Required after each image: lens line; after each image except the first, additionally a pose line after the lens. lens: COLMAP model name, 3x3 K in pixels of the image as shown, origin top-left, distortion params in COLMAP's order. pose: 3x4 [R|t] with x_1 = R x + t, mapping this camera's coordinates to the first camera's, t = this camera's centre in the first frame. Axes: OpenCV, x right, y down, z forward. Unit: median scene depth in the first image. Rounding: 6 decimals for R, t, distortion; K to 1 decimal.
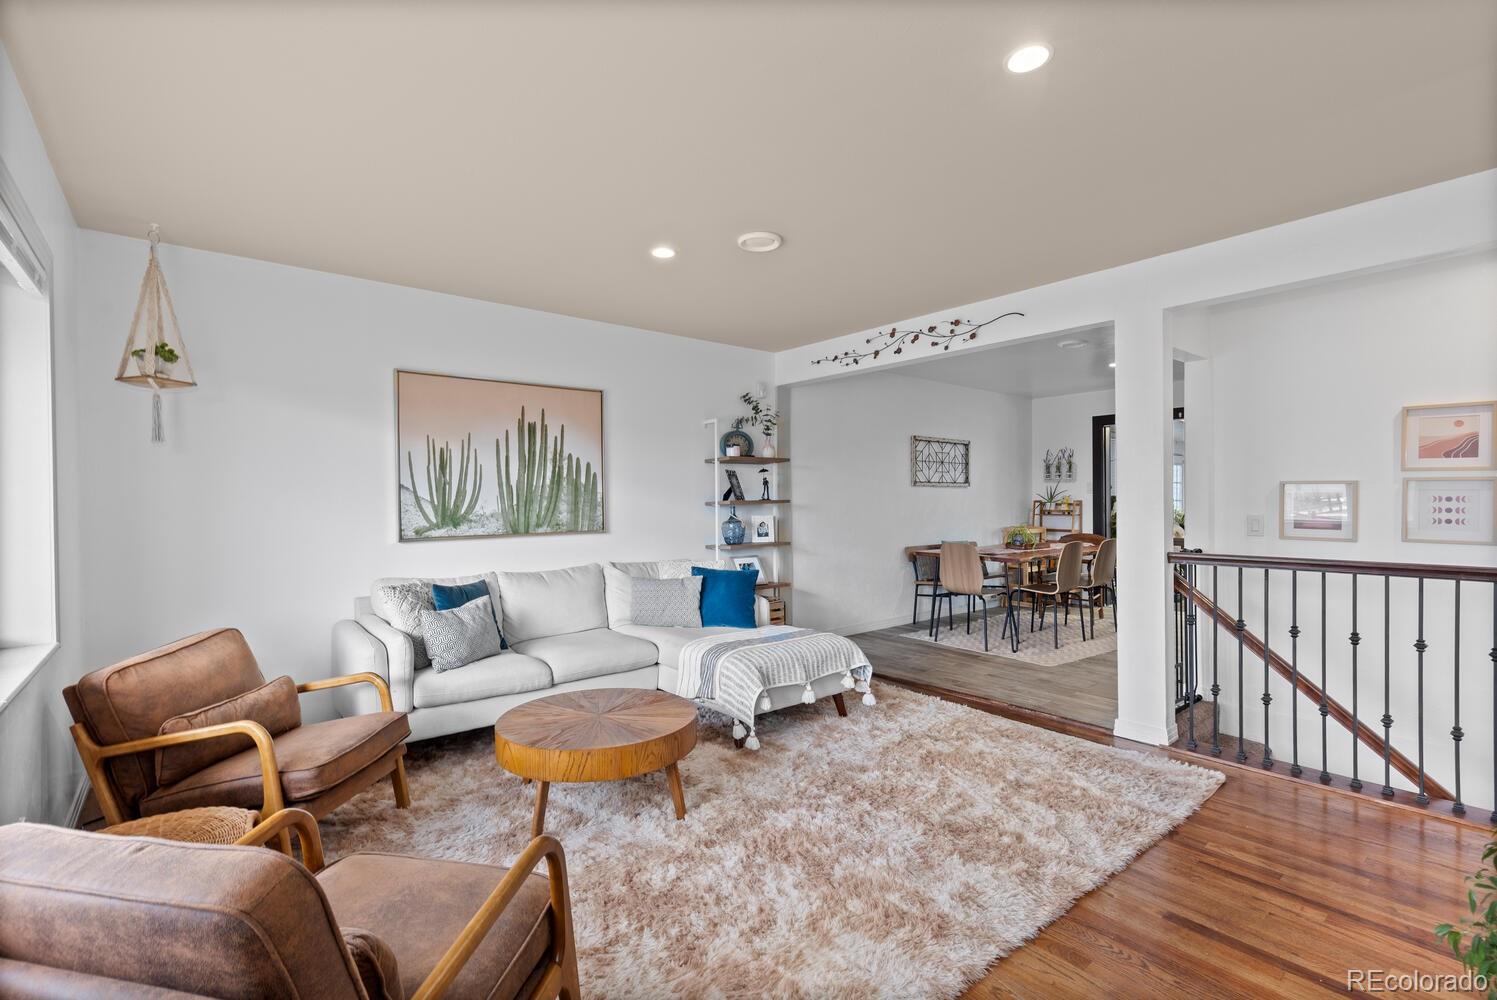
lens RADIAL K [[676.5, 0, 743.5], [0, 676.5, 505.0], [0, 0, 1]] dist [0.002104, -0.001902]
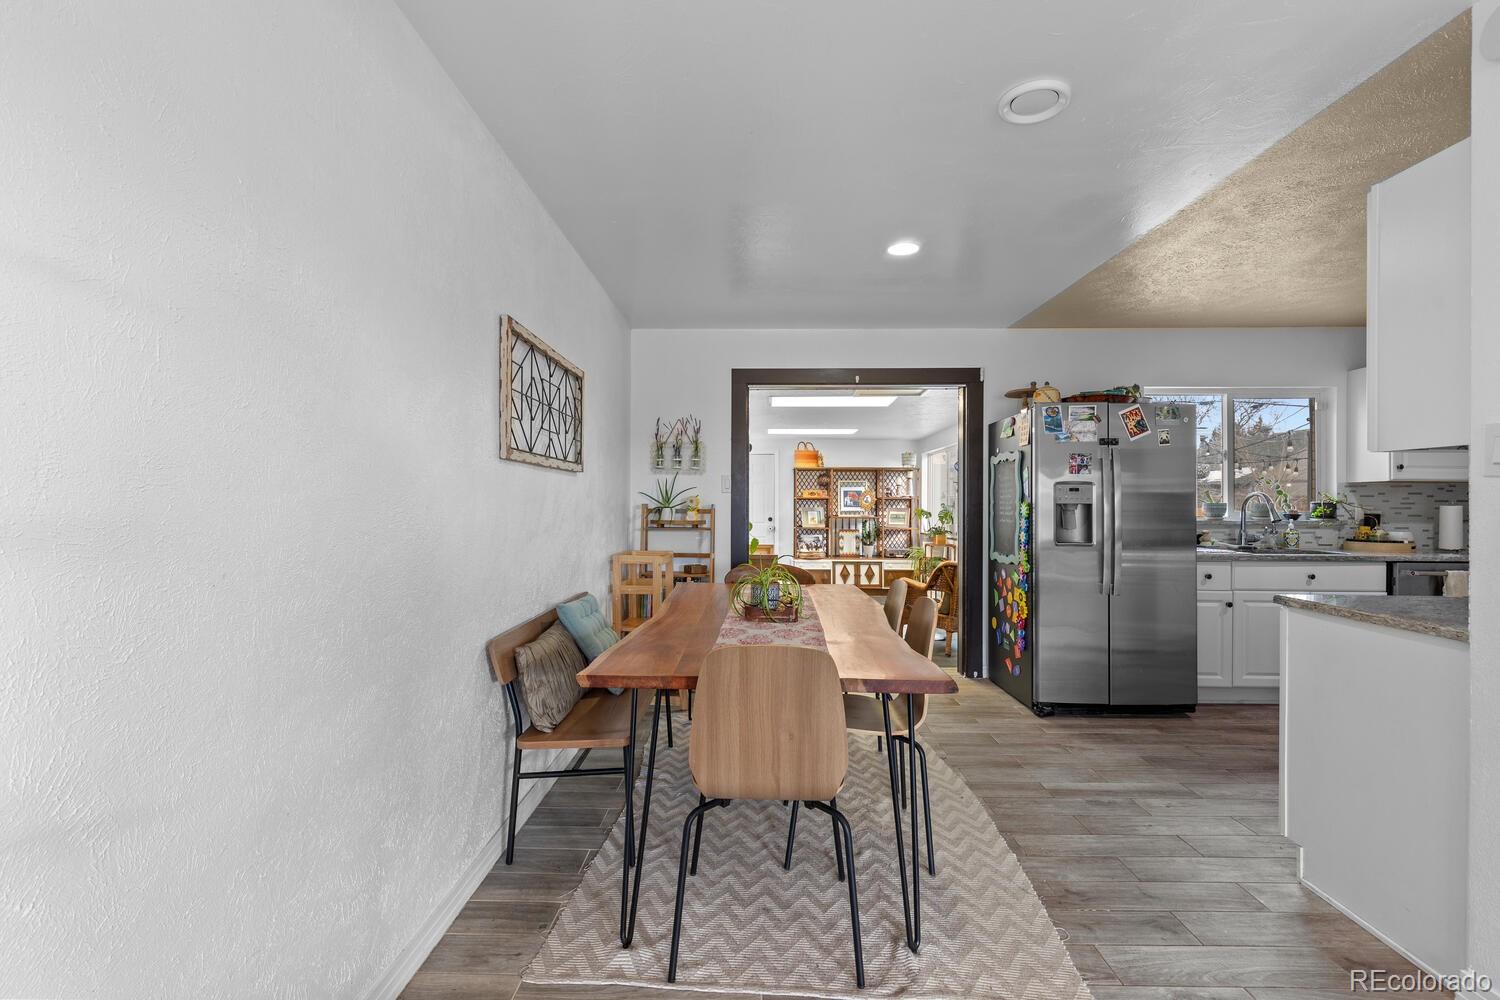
lens RADIAL K [[677.8, 0, 748.7], [0, 677.8, 503.1], [0, 0, 1]] dist [0.002104, -0.001902]
pose [[0.642137, 0.010705, 0.766515, 0.059613], [-0.006111, 0.999942, -0.008845, -0.003660], [-0.766566, 0.000995, 0.642165, 0.629088]]
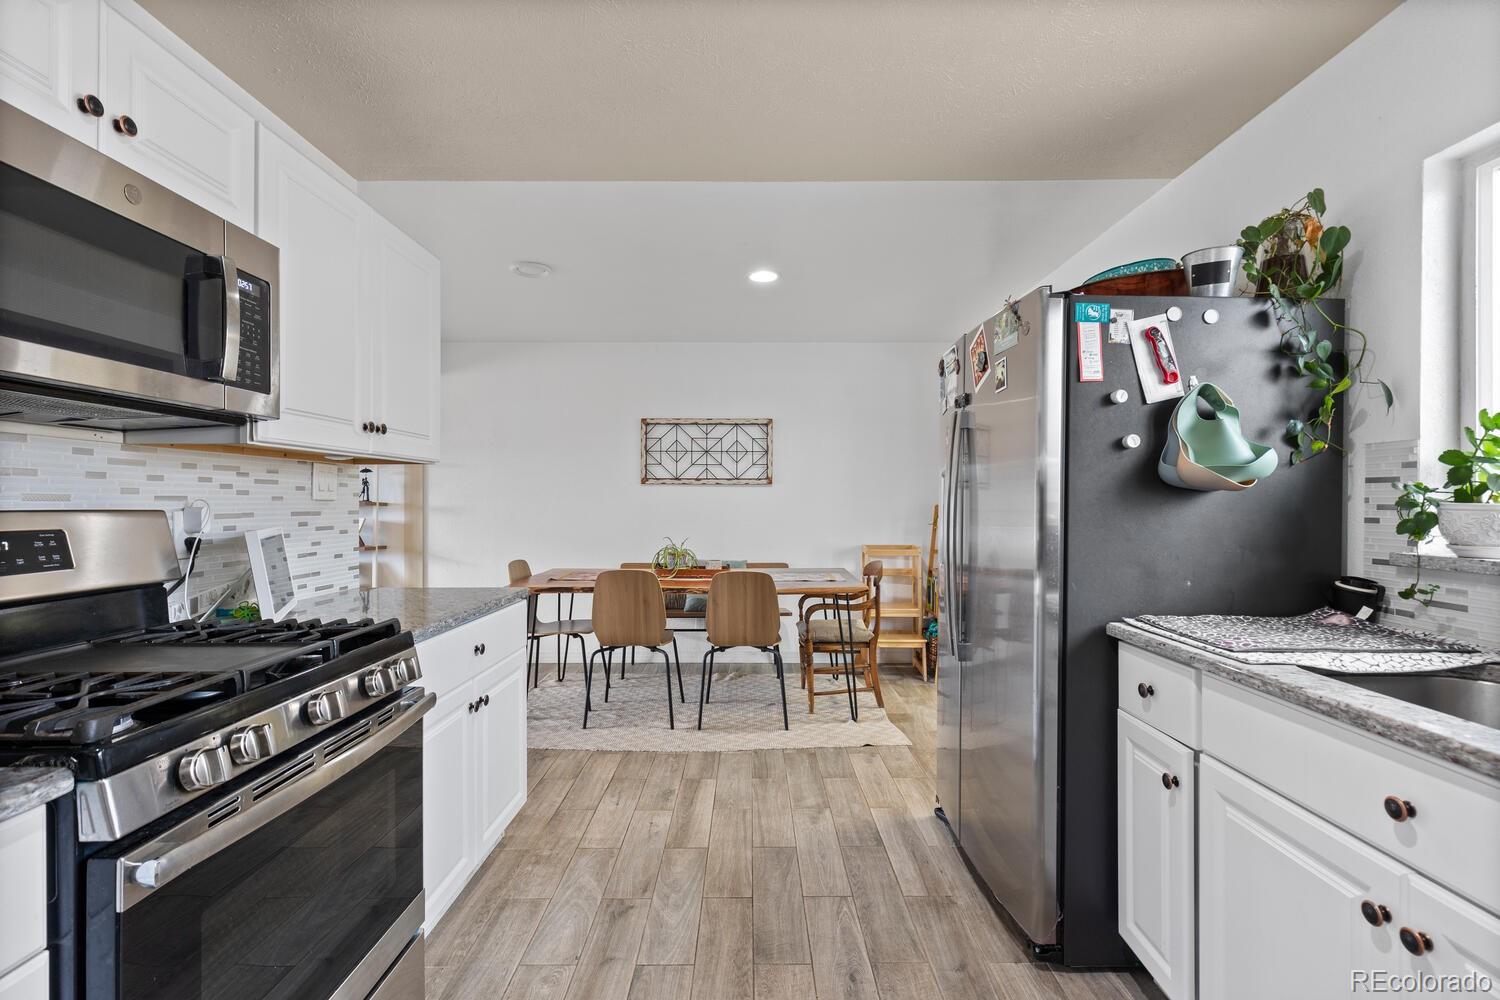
lens RADIAL K [[677.8, 0, 753.5], [0, 677.8, 500.0], [0, 0, 1]] dist [0.002104, -0.001902]
pose [[0.774817, 0.006890, -0.632147, 0.768747], [-0.007966, 0.999968, 0.001135, -0.011401], [0.632135, 0.004157, 0.774847, 0.448580]]
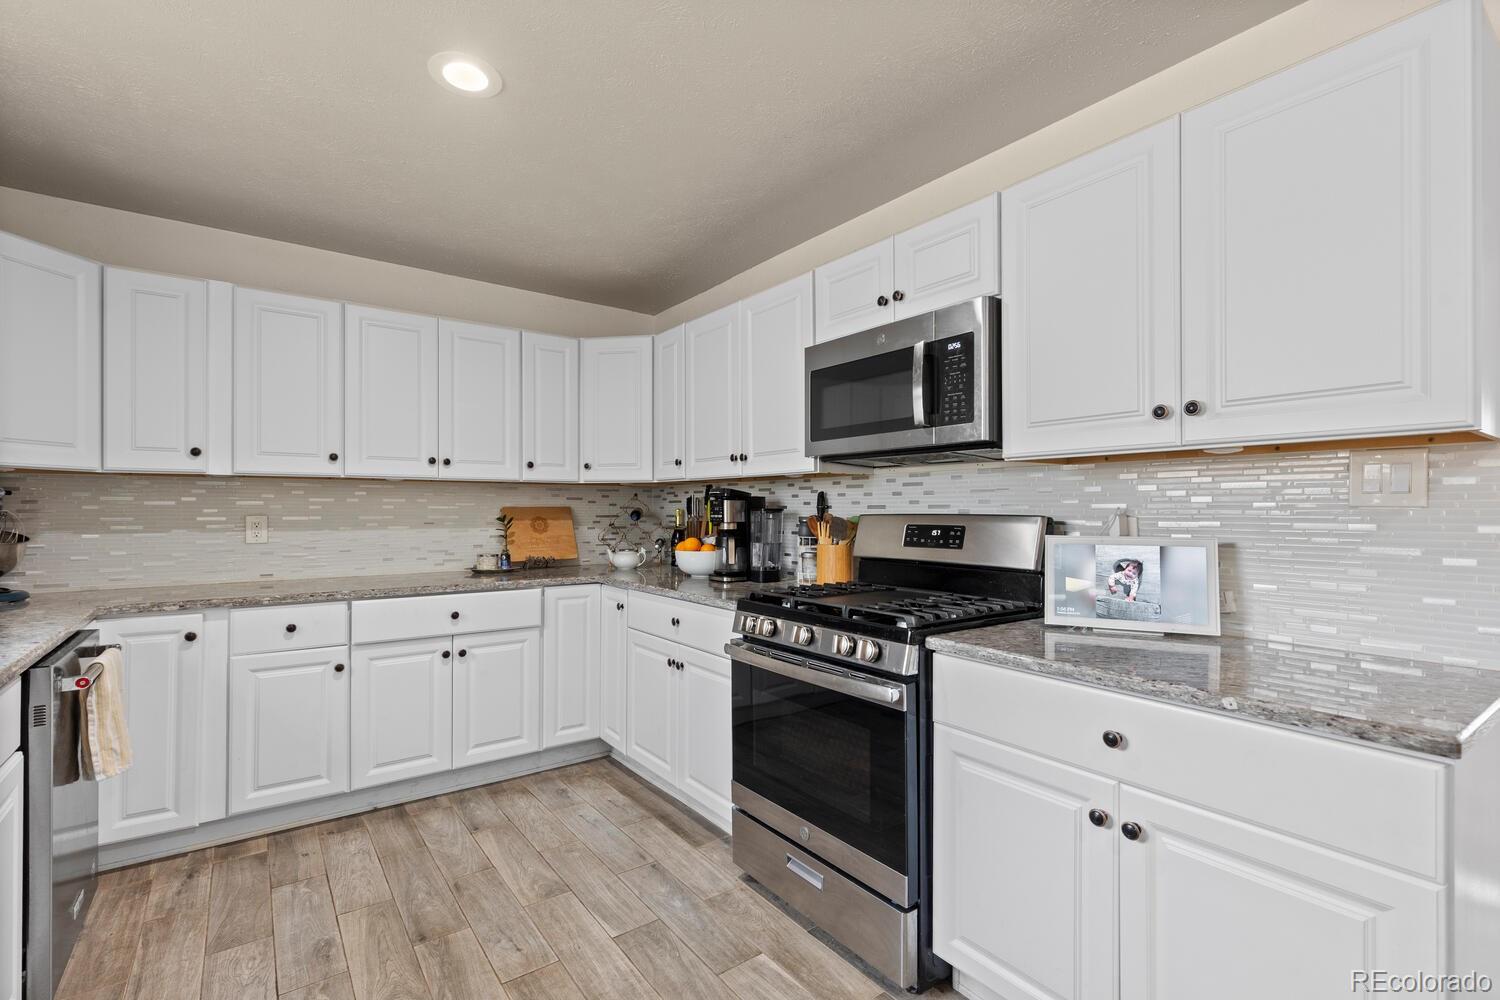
lens RADIAL K [[677.8, 0, 745.6], [0, 677.8, 508.7], [0, 0, 1]] dist [0.002104, -0.001902]
pose [[-0.998486, 0.008346, 0.054377, 0.590933], [0.008563, 0.999956, 0.003757, -0.011410], [-0.054343, 0.004216, -0.998513, 0.781623]]
